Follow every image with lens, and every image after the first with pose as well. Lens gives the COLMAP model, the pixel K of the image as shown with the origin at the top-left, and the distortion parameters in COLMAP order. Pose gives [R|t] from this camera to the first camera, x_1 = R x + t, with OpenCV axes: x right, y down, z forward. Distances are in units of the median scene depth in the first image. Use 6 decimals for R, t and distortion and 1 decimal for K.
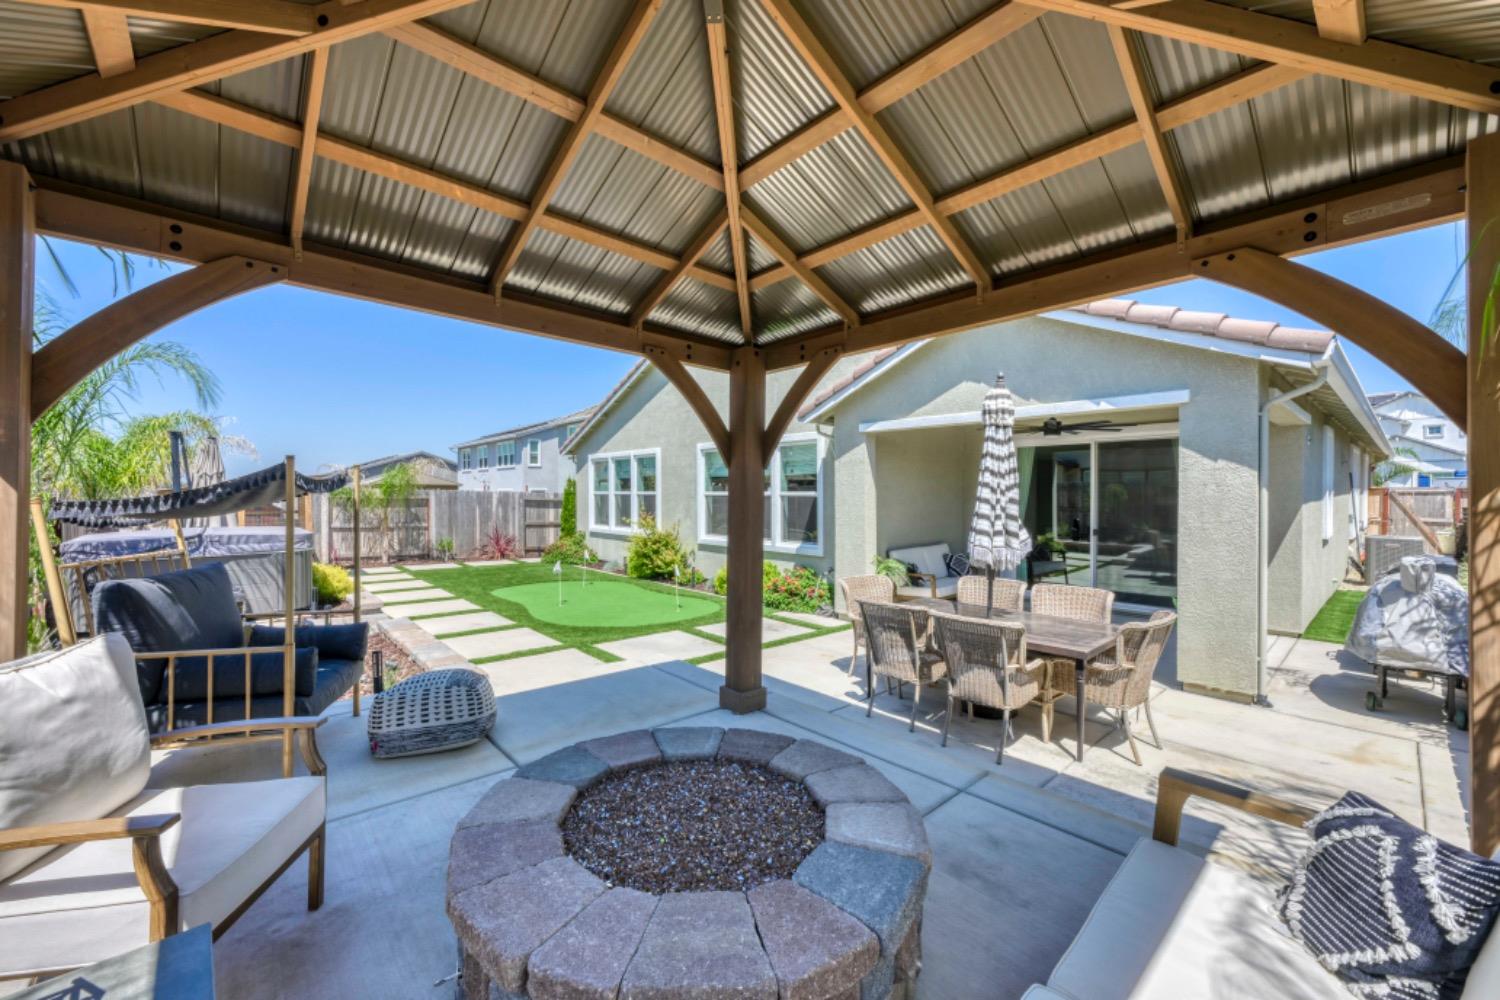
lens RADIAL K [[597.4, 0, 754.4], [0, 597.4, 496.1], [0, 0, 1]] dist [-0.001904, 0.000099]
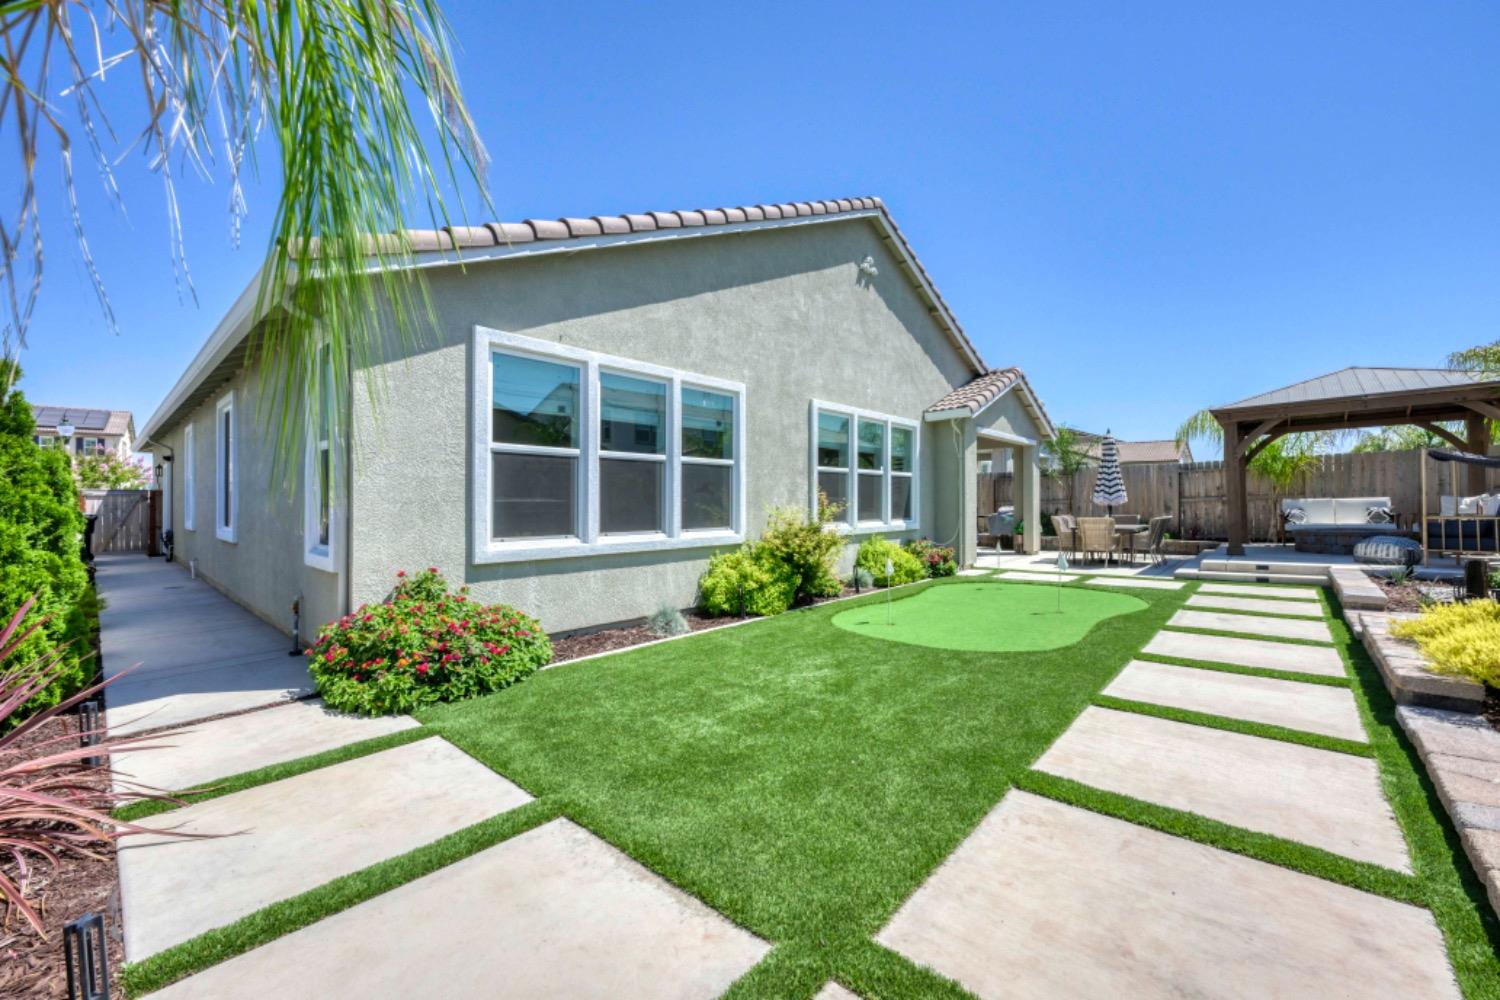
lens RADIAL K [[597.4, 0, 745.8], [0, 597.4, 499.3], [0, 0, 1]] dist [-0.001904, 0.000099]
pose [[-0.113004, 0.004274, 0.993585, -0.669412], [0.012361, 0.999919, -0.002895, 0.029401], [-0.993518, 0.011954, -0.113048, 0.975105]]
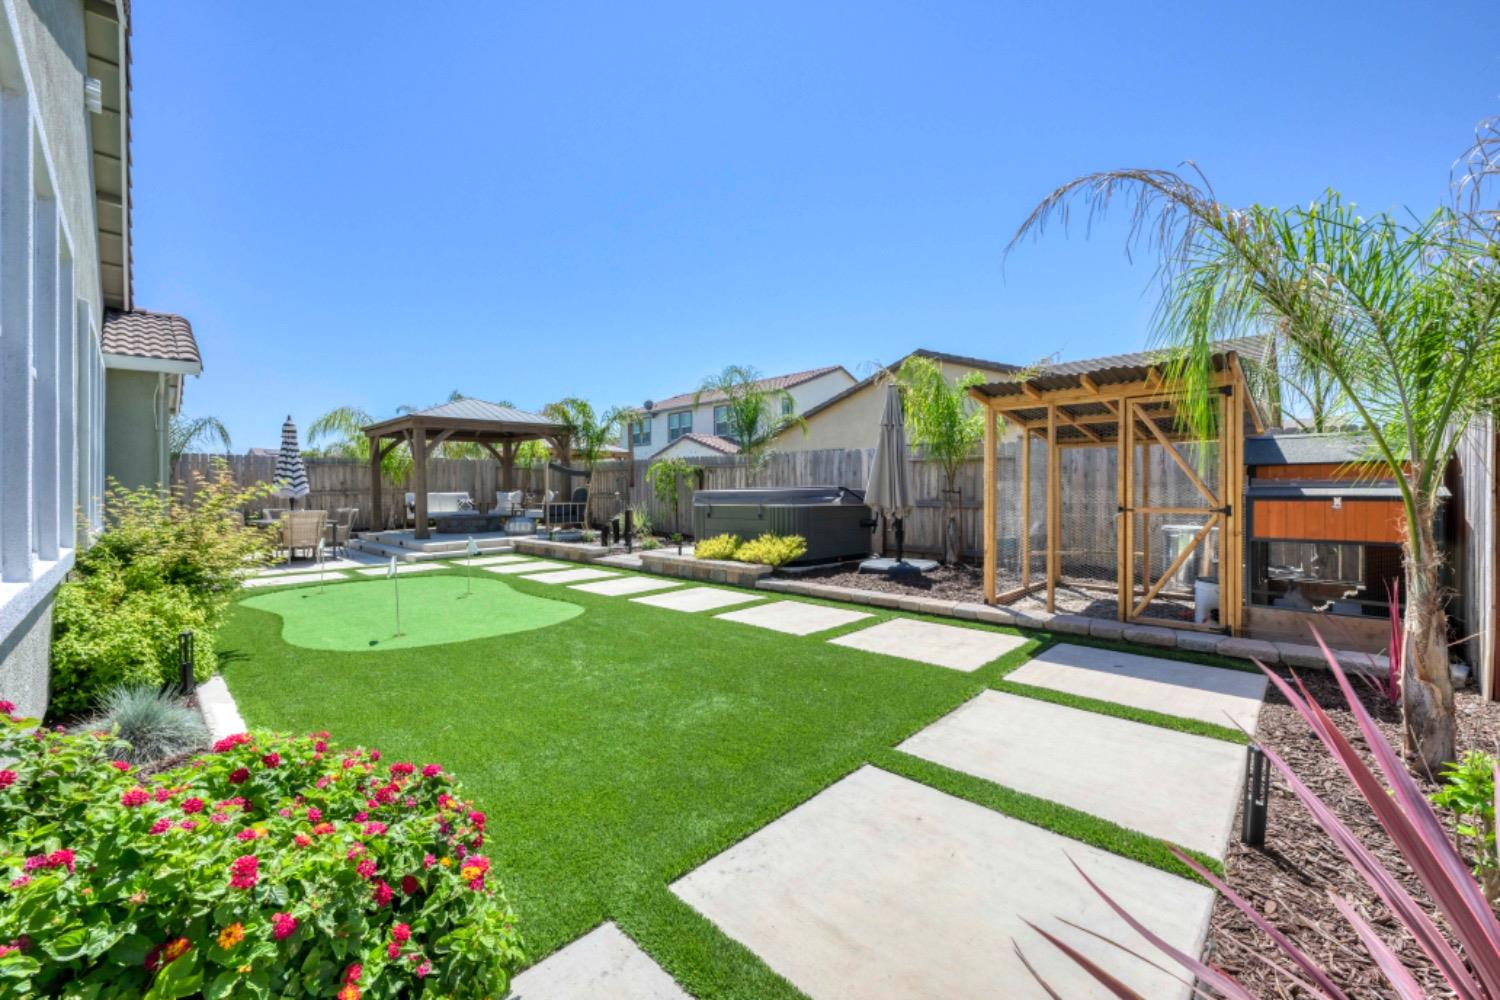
lens RADIAL K [[597.4, 0, 757.0], [0, 597.4, 497.5], [0, 0, 1]] dist [-0.001904, 0.000099]
pose [[-0.994128, 0.003666, -0.108148, -0.396556], [0.002543, 0.999941, 0.010524, 0.034724], [0.108181, 0.010187, -0.994079, 1.225647]]
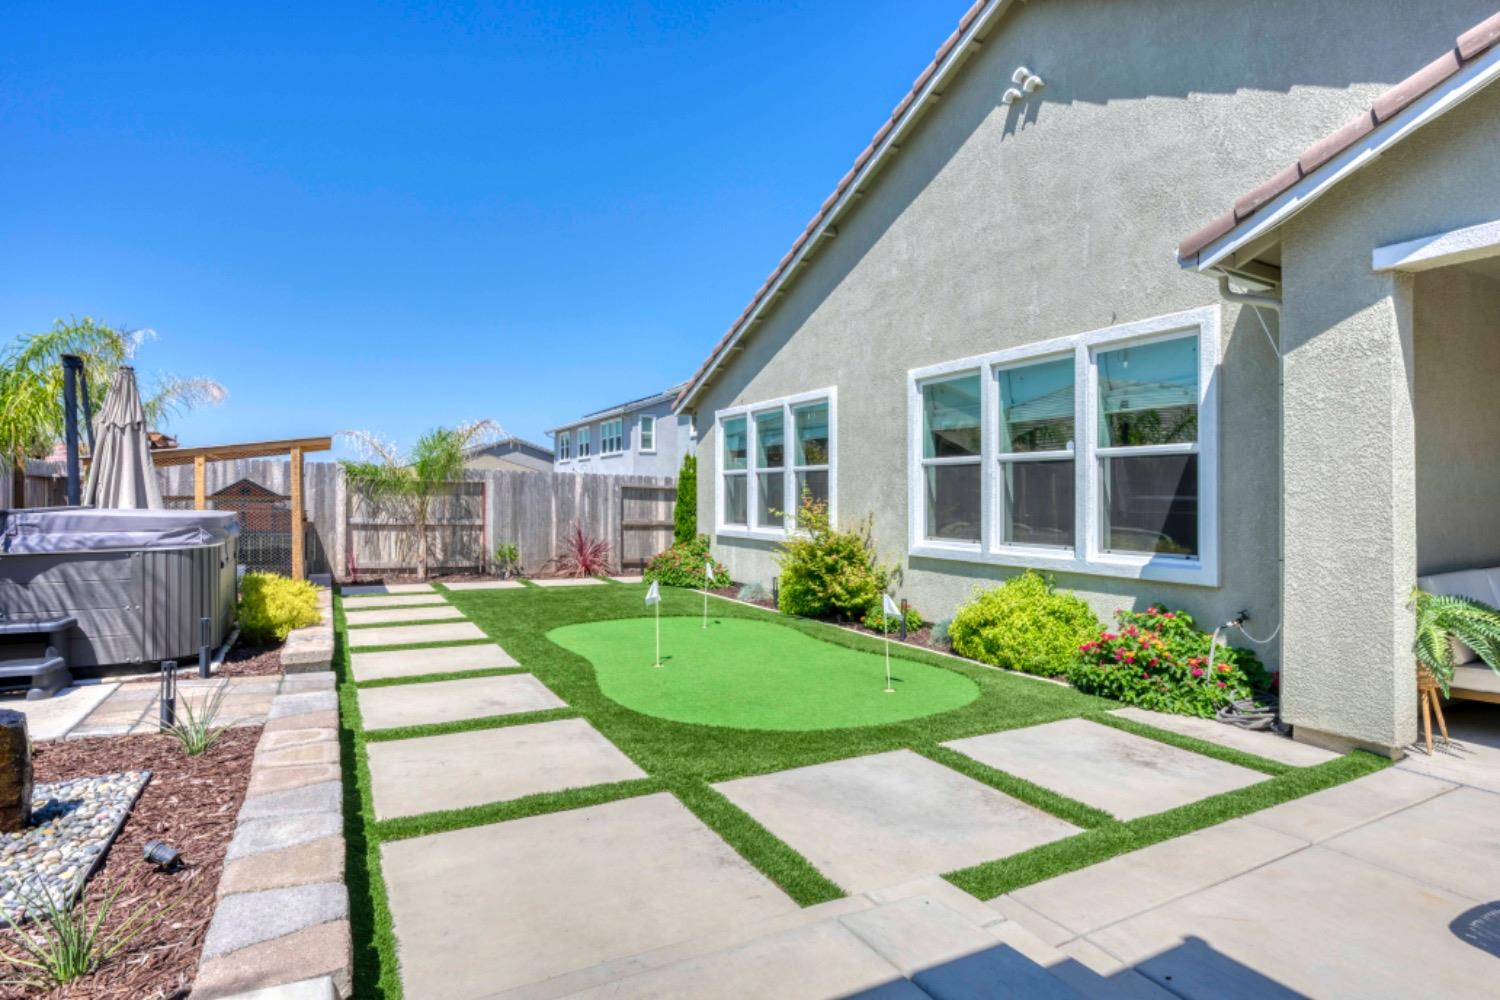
lens RADIAL K [[786.1, 0, 753.0], [0, 786.1, 493.4], [0, 0, 1]] dist [-0.001454, 0.000825]
pose [[0.973884, 0.000495, -0.227047, -0.059850], [-0.002907, 0.999943, -0.010292, 0.026345], [0.227029, 0.010683, 0.973829, 0.235925]]
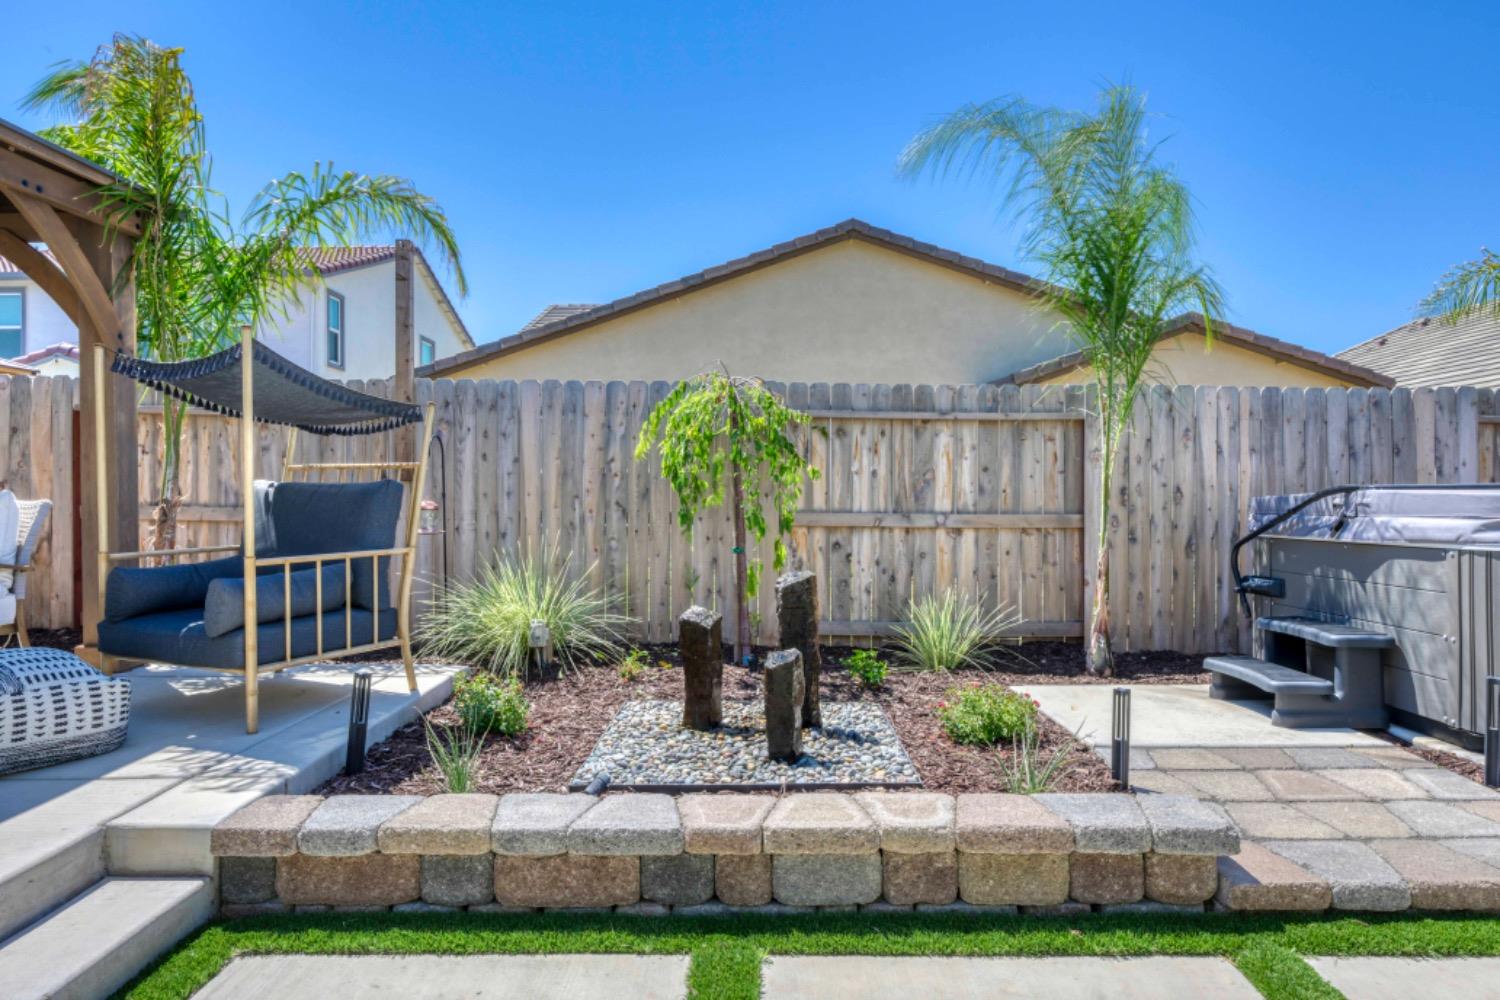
lens RADIAL K [[885.0, 0, 747.1], [0, 885.0, 493.8], [0, 0, 1]] dist [-0.002707, -0.003382]
pose [[-0.670179, -0.000453, -0.742200, -0.092734], [0.001592, 0.999997, -0.002048, 0.034299], [0.742198, -0.002554, -0.670176, 0.547087]]
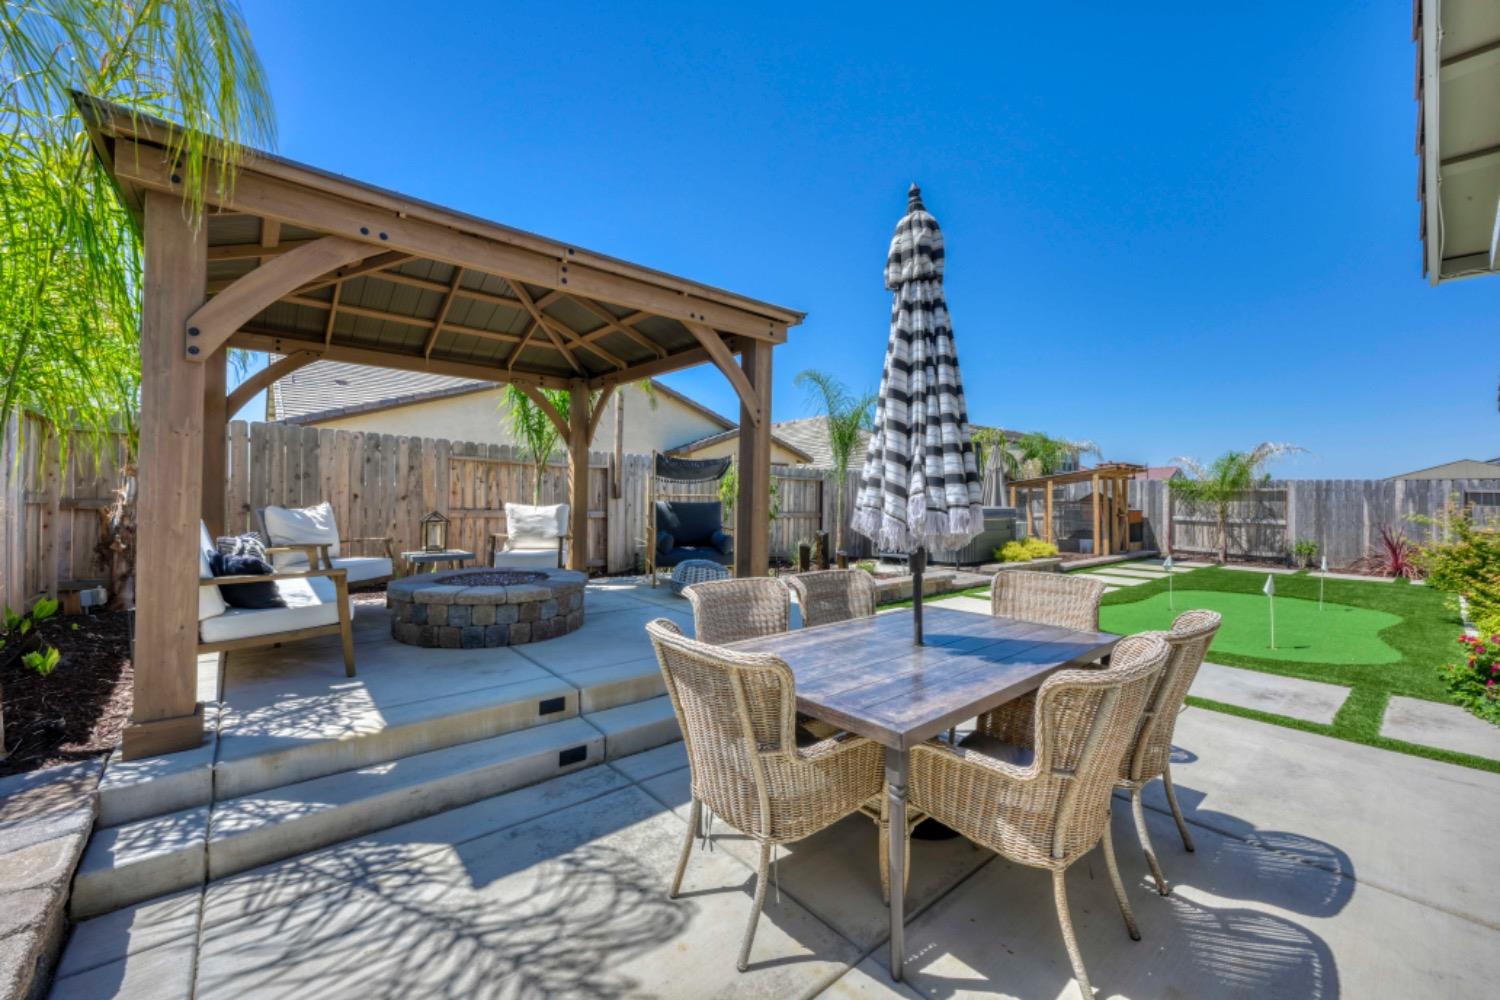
lens RADIAL K [[597.4, 0, 746.8], [0, 597.4, 496.6], [0, 0, 1]] dist [-0.001904, 0.000099]
pose [[-0.021149, -0.006784, -0.999753, 0.328711], [-0.009849, 0.999930, -0.006576, 0.027550], [0.999728, 0.009707, -0.021214, 0.297778]]
